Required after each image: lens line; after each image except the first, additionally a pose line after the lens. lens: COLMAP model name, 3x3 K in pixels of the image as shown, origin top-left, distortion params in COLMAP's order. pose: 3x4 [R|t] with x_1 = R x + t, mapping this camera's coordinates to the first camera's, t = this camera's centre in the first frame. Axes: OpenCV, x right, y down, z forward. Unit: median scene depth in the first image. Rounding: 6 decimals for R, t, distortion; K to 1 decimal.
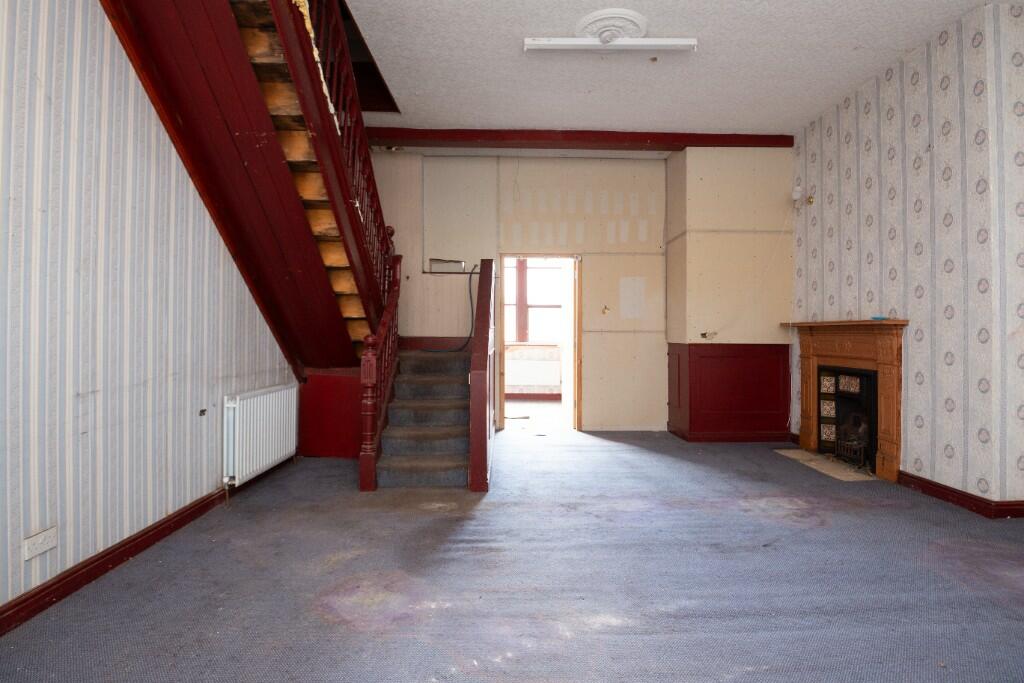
lens RADIAL K [[515.1, 0, 515.5], [0, 515.1, 324.8], [0, 0, 1]] dist [-0.018579, -0.005932]
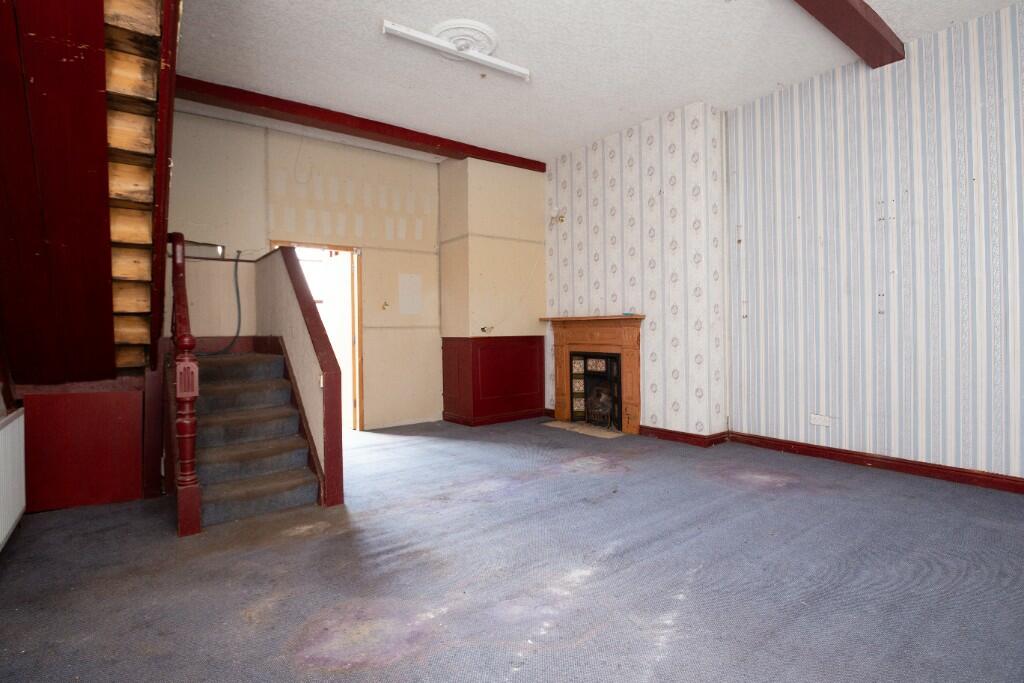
lens RADIAL K [[515.1, 0, 515.5], [0, 515.1, 324.8], [0, 0, 1]] dist [-0.018579, -0.005932]
pose [[0.806730, -0.011016, 0.590817, -0.331090], [0.007831, 0.999938, 0.007951, 0.002686], [-0.590868, -0.001788, 0.806766, 0.081696]]
